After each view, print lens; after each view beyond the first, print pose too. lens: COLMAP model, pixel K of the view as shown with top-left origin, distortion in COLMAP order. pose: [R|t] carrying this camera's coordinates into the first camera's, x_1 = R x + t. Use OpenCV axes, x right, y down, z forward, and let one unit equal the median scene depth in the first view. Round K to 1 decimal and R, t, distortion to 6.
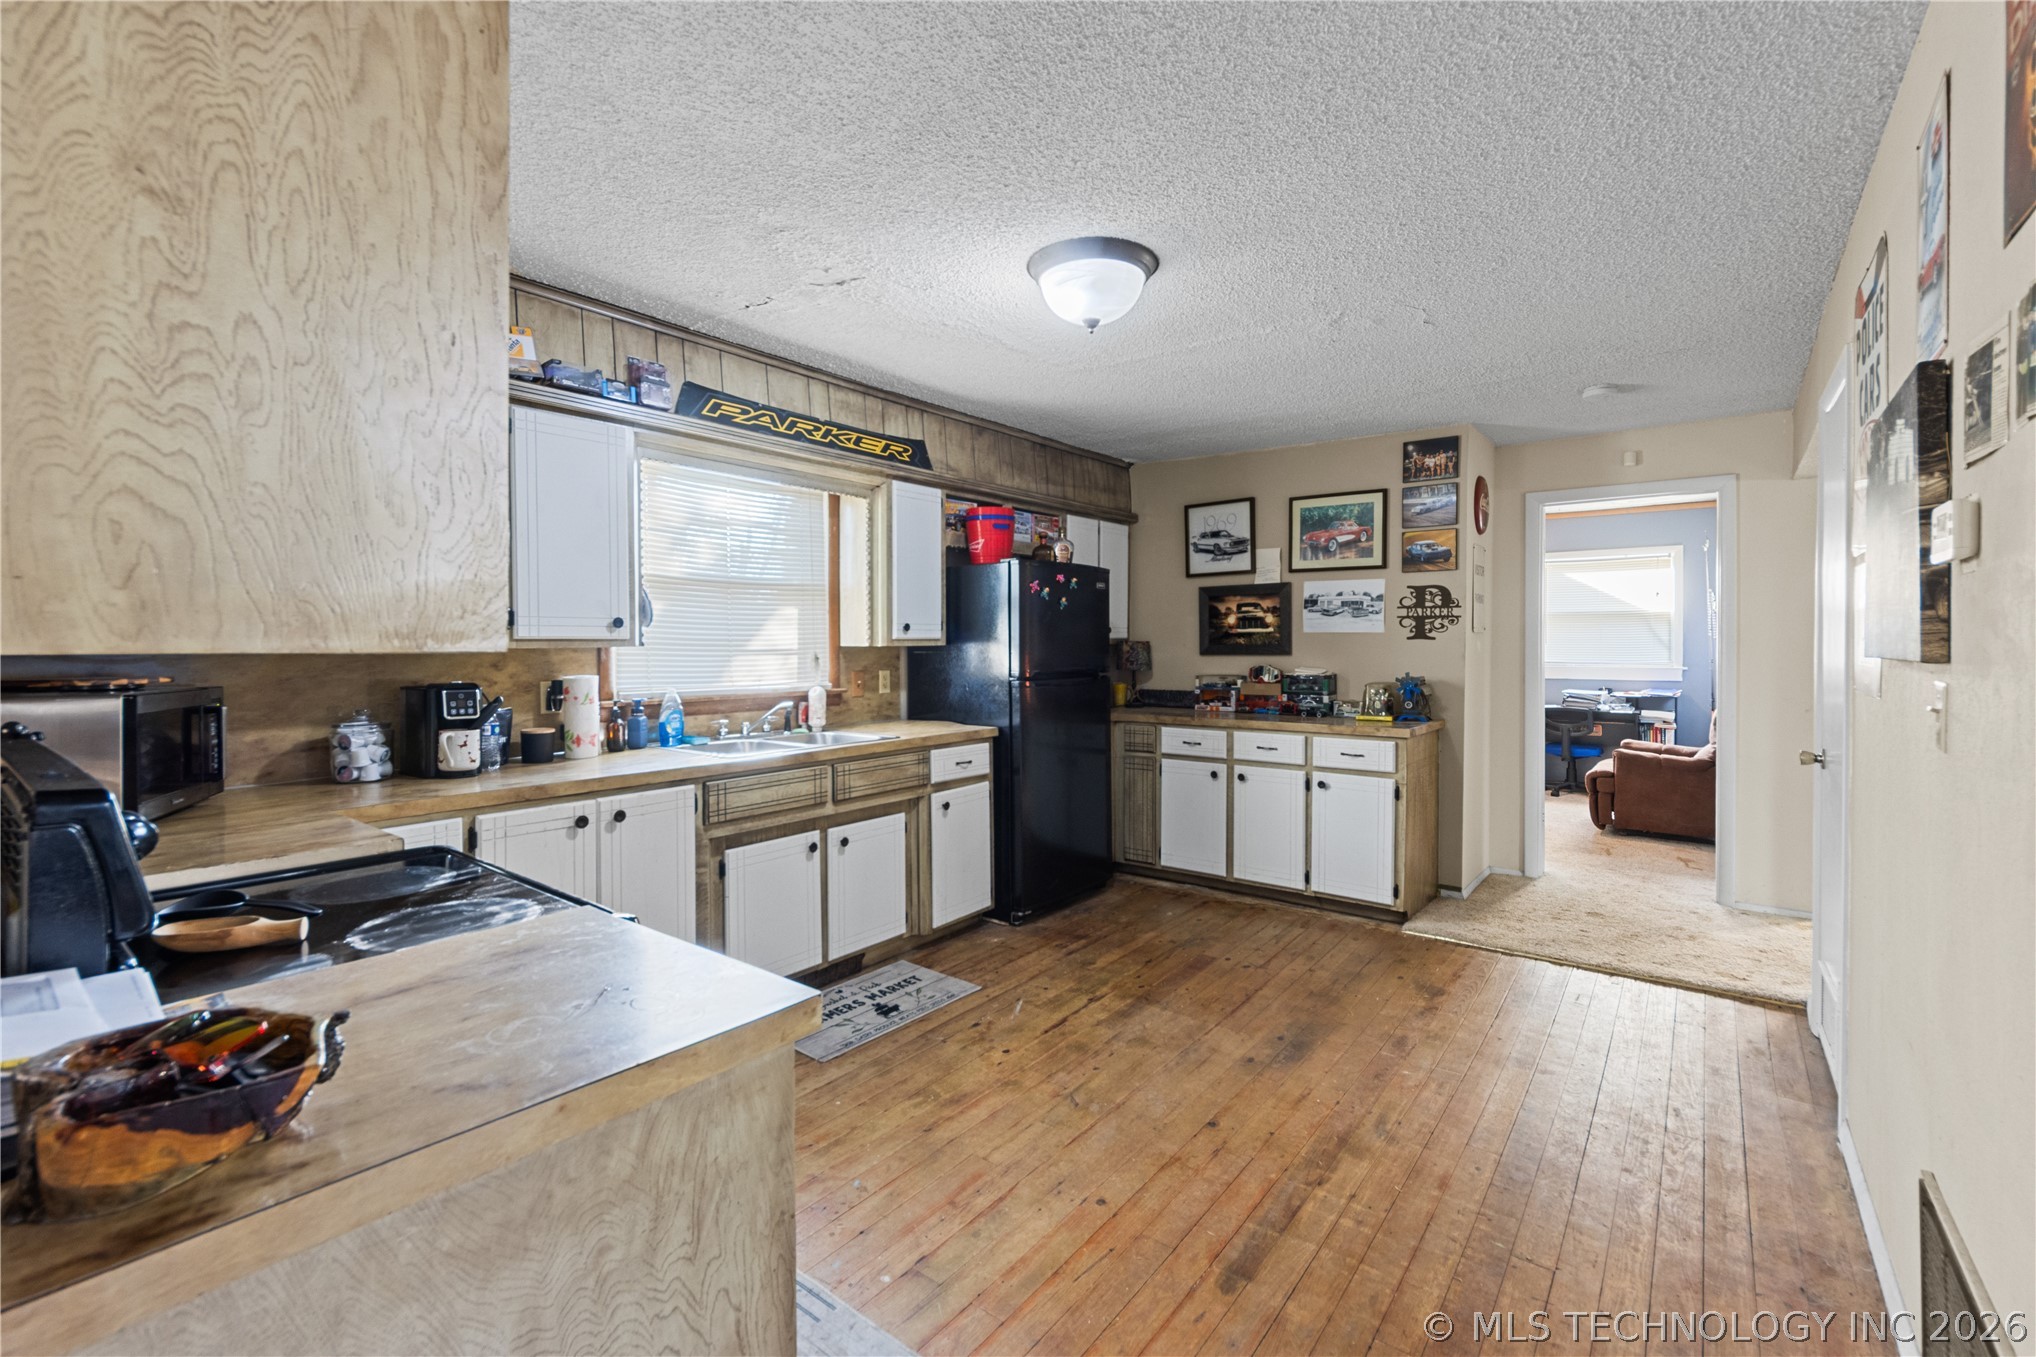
lens RADIAL K [[879.5, 0, 1032.7], [0, 879.5, 629.6], [0, 0, 1]] dist [-0.000759, -0.000035]
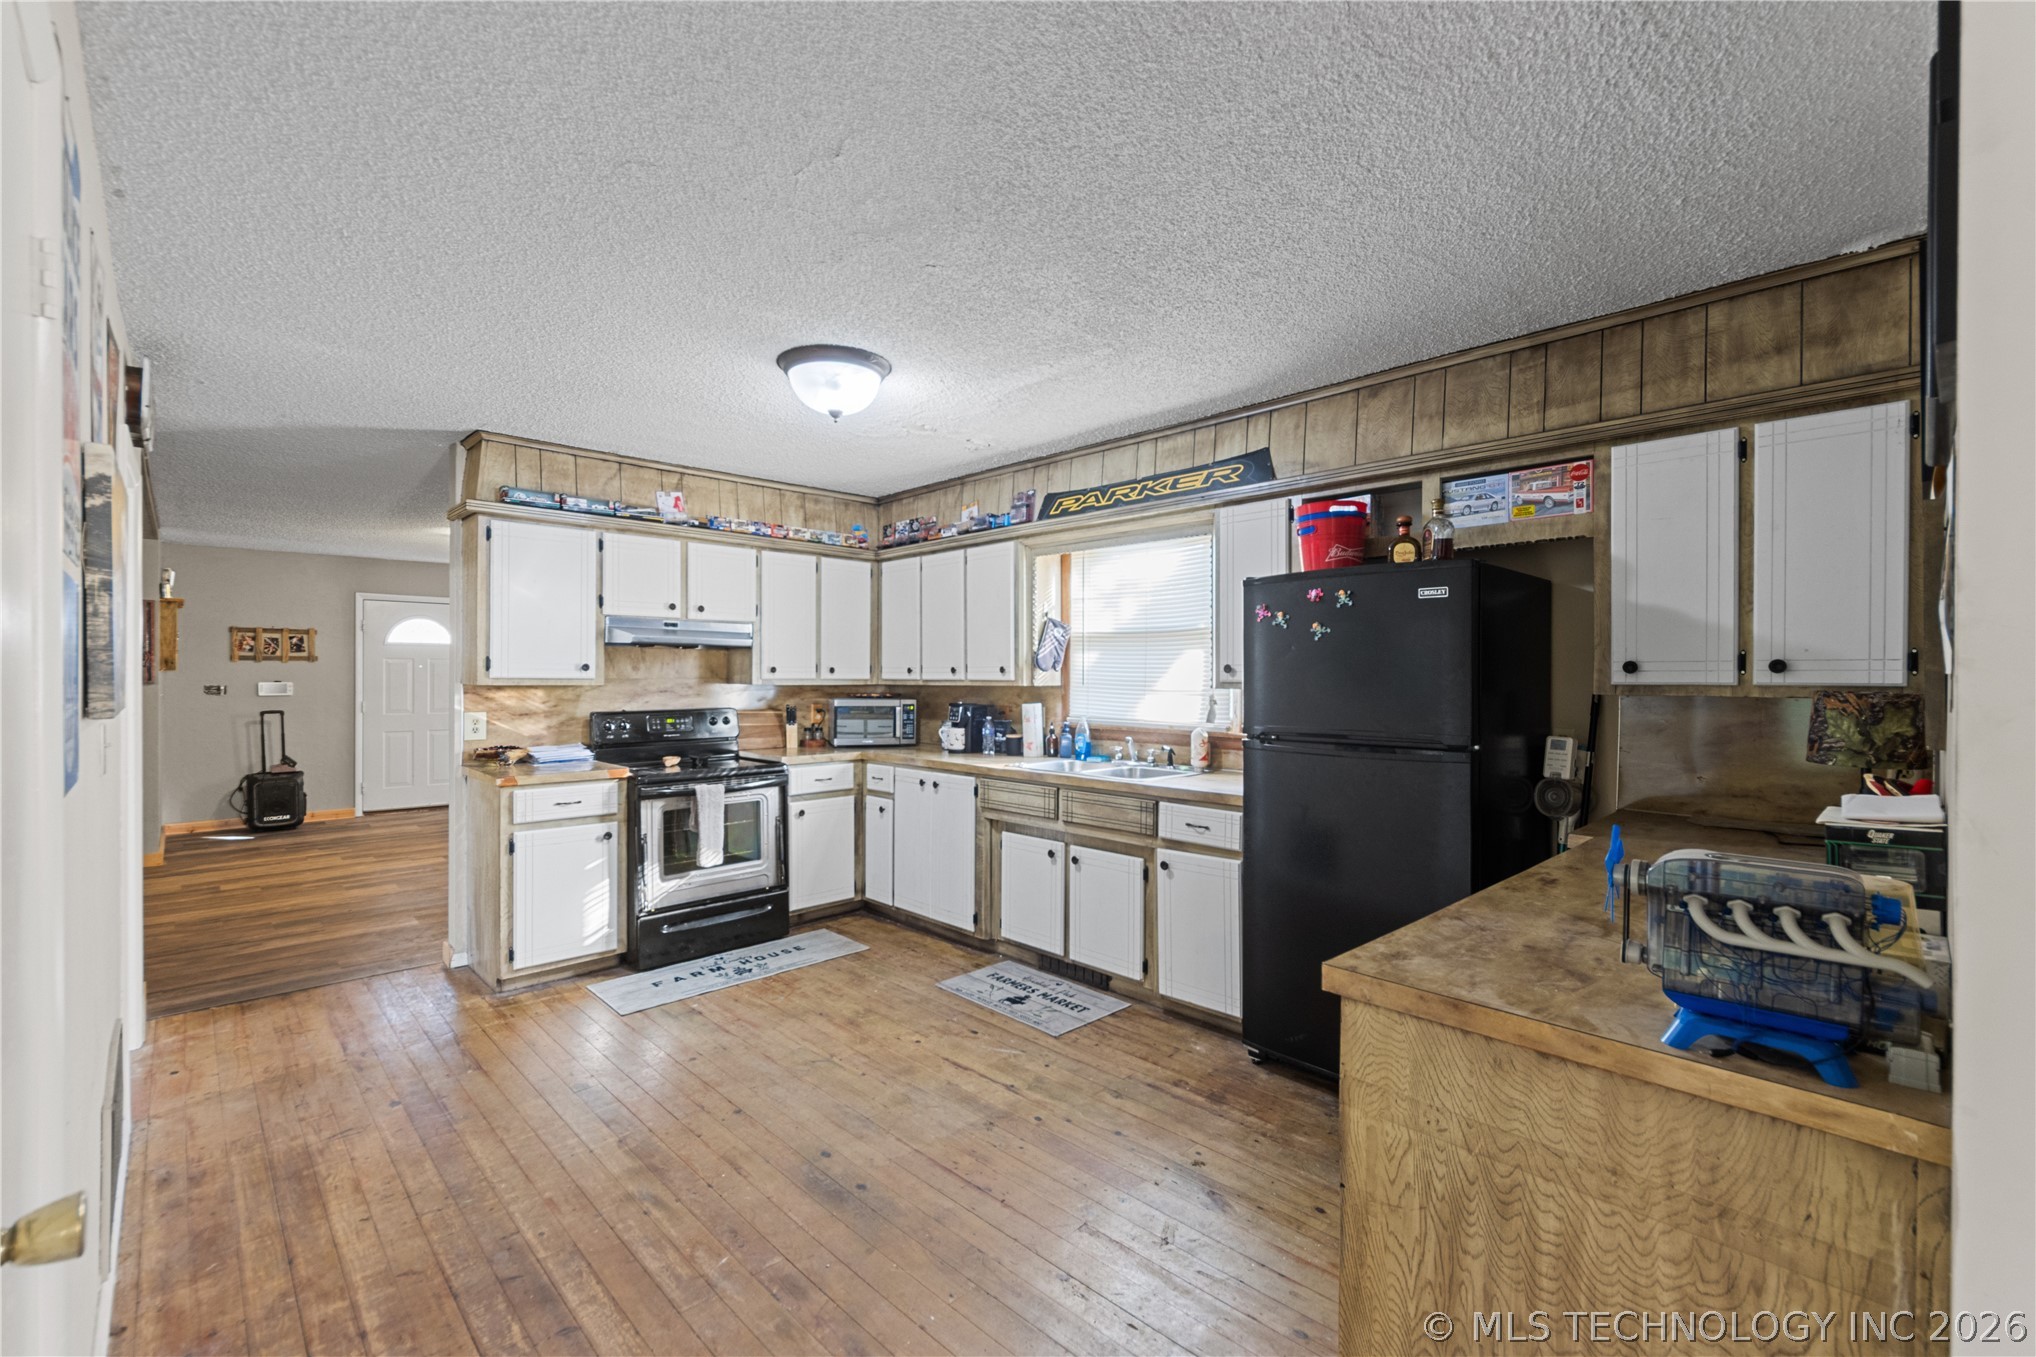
lens RADIAL K [[871.9, 0, 1023.1], [0, 871.9, 650.6], [0, 0, 1]] dist [-0.000366, -0.000085]
pose [[-0.148016, -0.023603, -0.988703, 0.880119], [0.013245, 0.999578, -0.025845, -0.000781], [0.988896, -0.016921, -0.147641, 1.060827]]
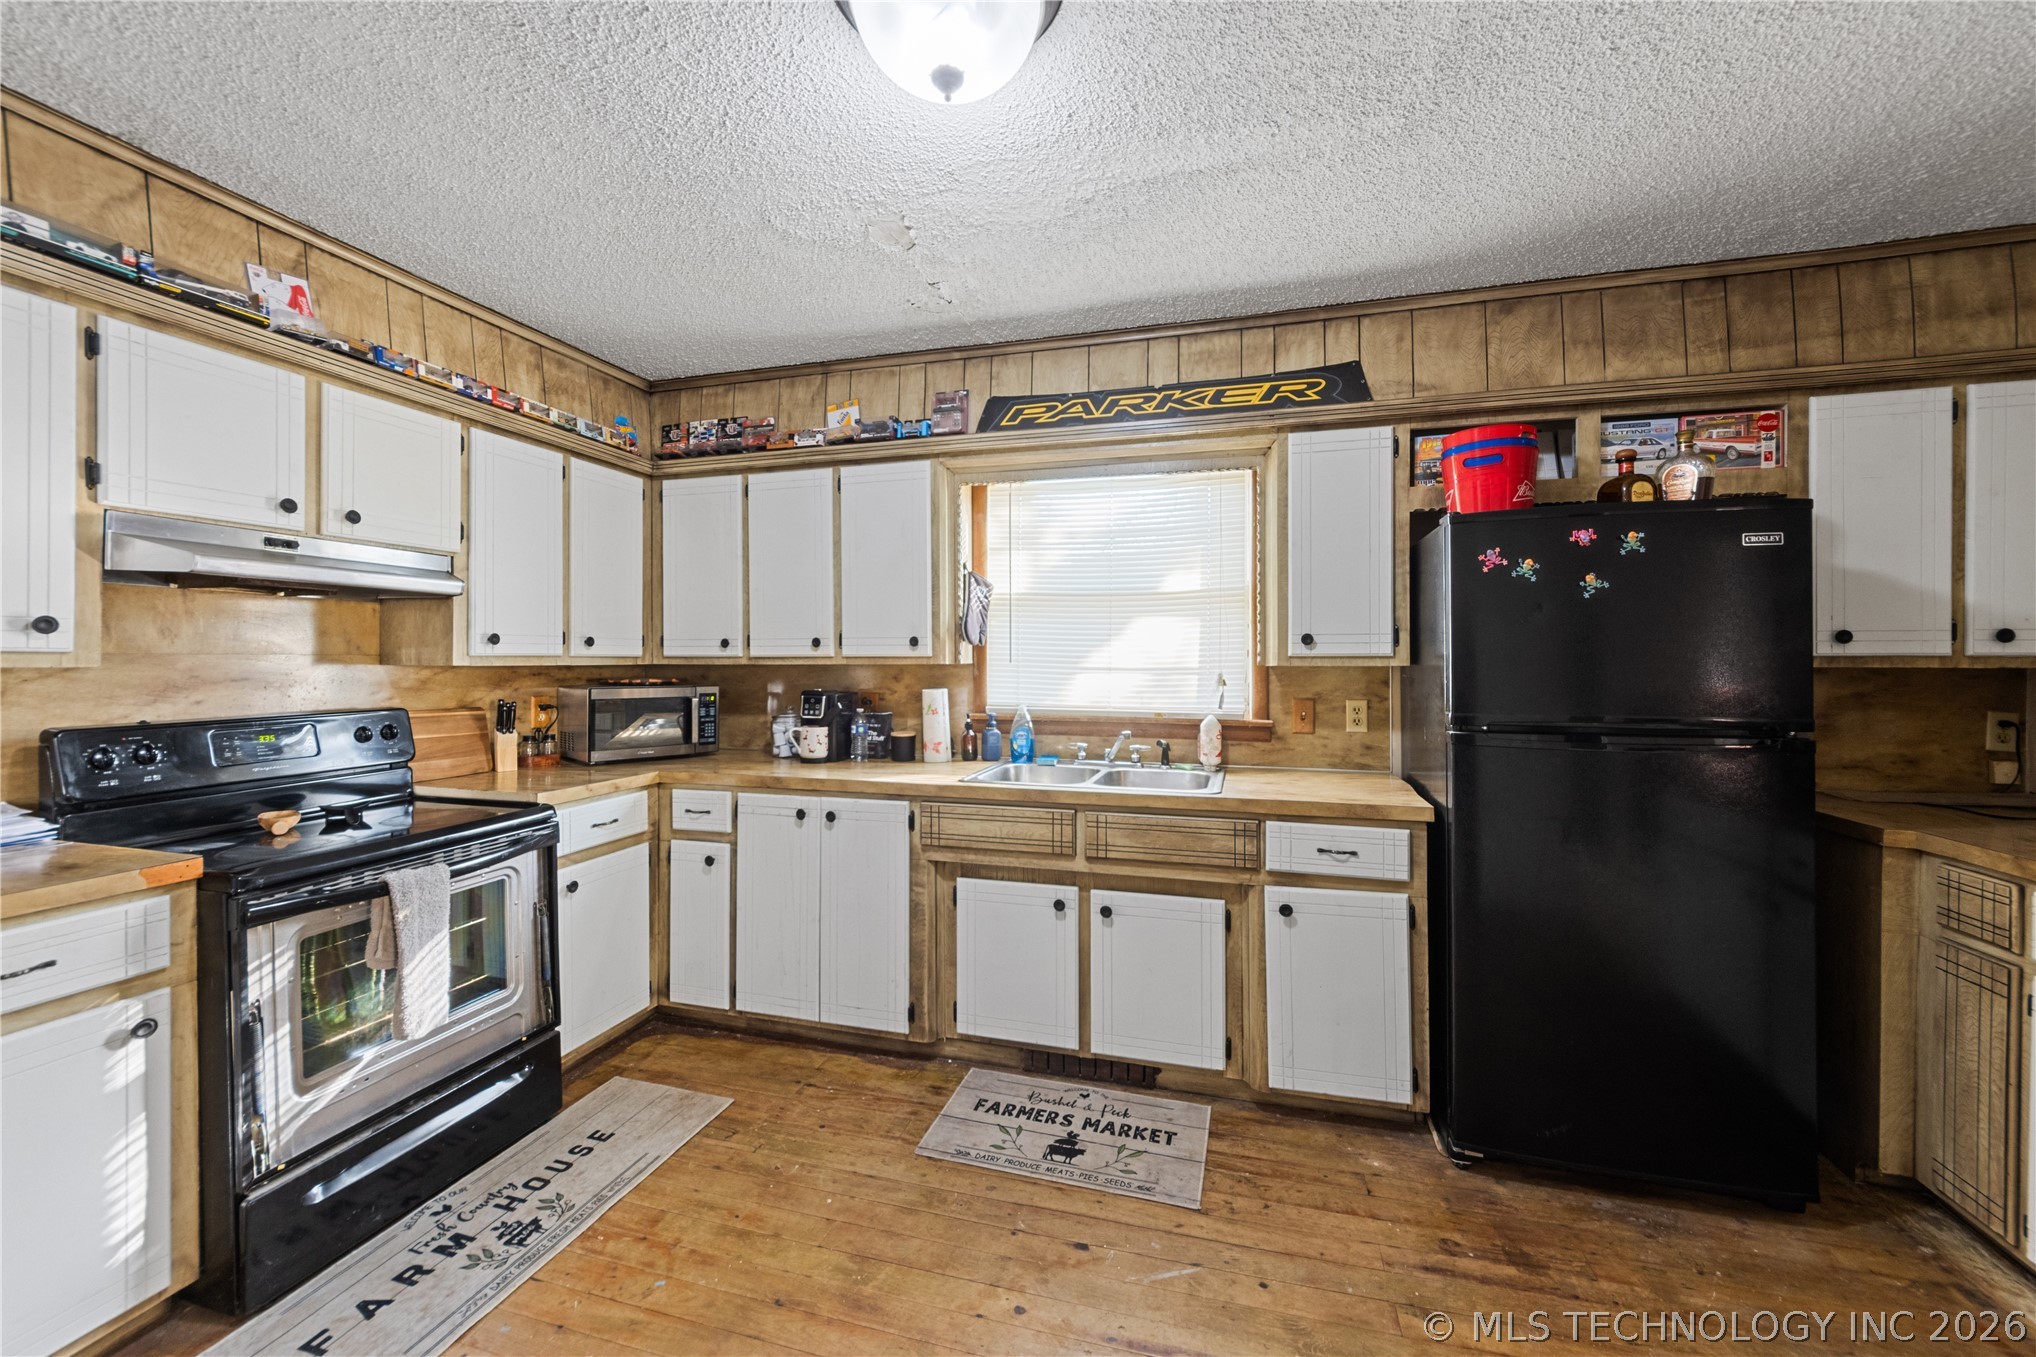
lens RADIAL K [[788.0, 0, 1023.7], [0, 788.0, 642.5], [0, 0, 1]] dist [-0.002566, -0.000674]
pose [[0.367996, -0.013598, -0.929728, 0.406100], [0.011188, 0.999885, -0.010196, 0.004443], [0.929760, -0.006650, 0.368106, 0.643844]]
